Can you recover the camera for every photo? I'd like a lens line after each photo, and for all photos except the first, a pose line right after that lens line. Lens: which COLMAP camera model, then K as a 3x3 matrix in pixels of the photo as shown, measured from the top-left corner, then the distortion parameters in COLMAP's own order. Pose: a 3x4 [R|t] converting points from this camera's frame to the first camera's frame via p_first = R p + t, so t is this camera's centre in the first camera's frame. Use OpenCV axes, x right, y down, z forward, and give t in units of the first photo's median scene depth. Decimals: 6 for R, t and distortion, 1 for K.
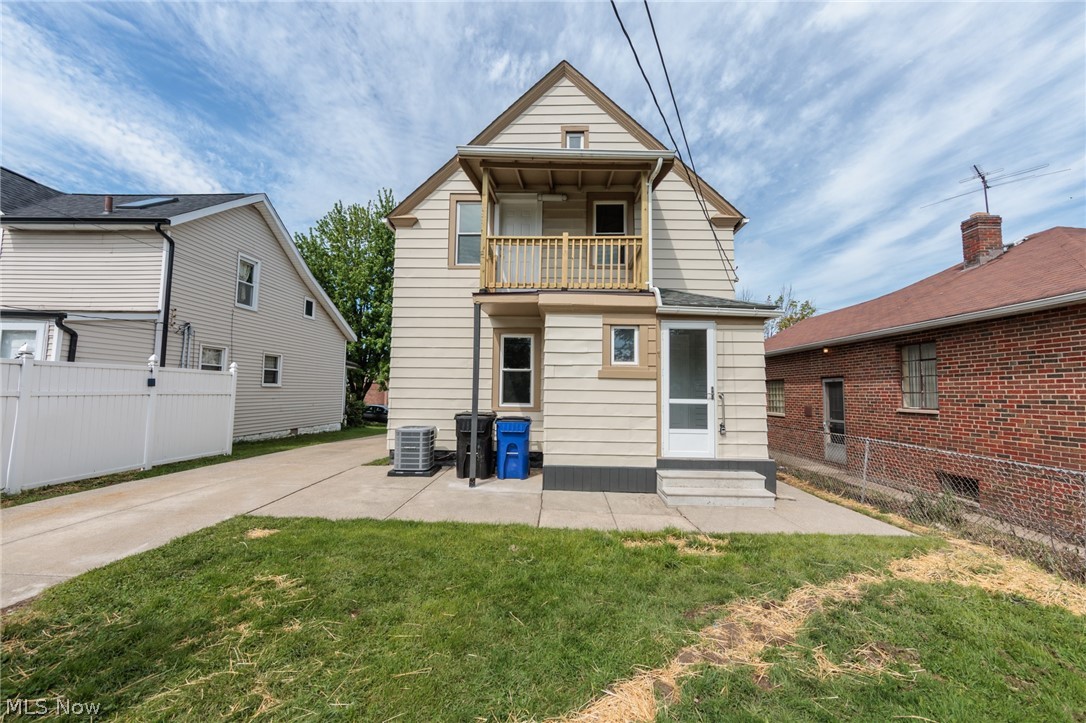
lens RADIAL K [[425.6, 0, 553.1], [0, 425.6, 358.9], [0, 0, 1]] dist [-0.000940, -0.000179]
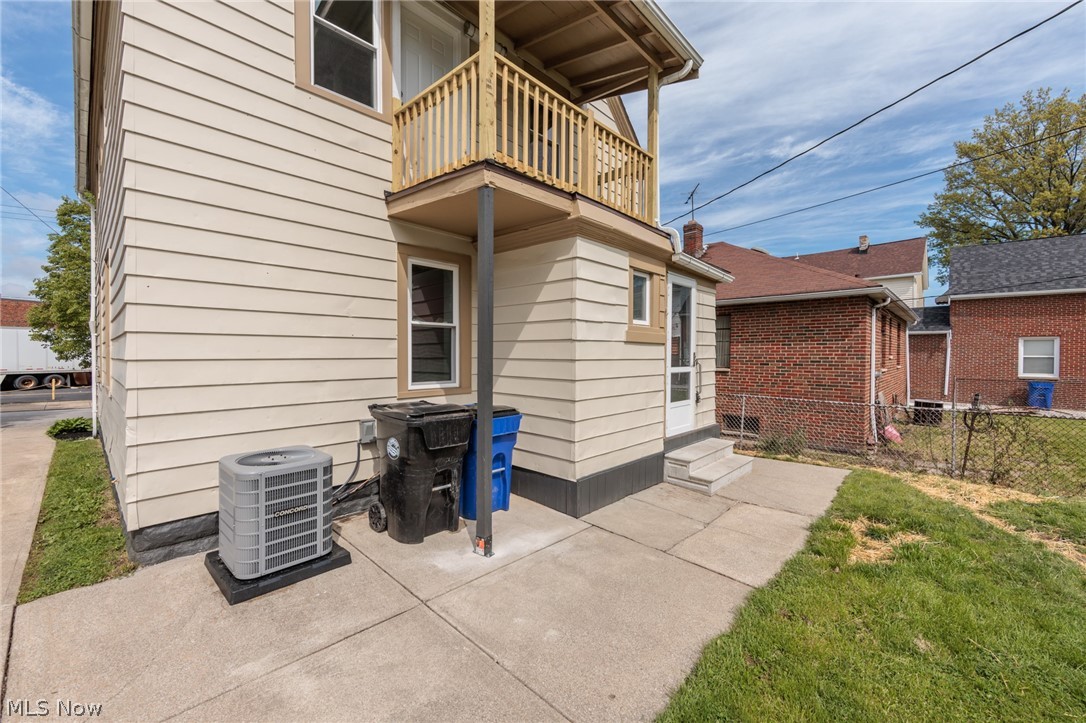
lens RADIAL K [[425.6, 0, 542.8], [0, 425.6, 360.1], [0, 0, 1]] dist [-0.000940, -0.000179]
pose [[0.674189, -0.022677, 0.738210, -0.506895], [-0.051588, 0.995641, 0.077699, 0.027083], [-0.736755, -0.090467, 0.670081, 0.620055]]
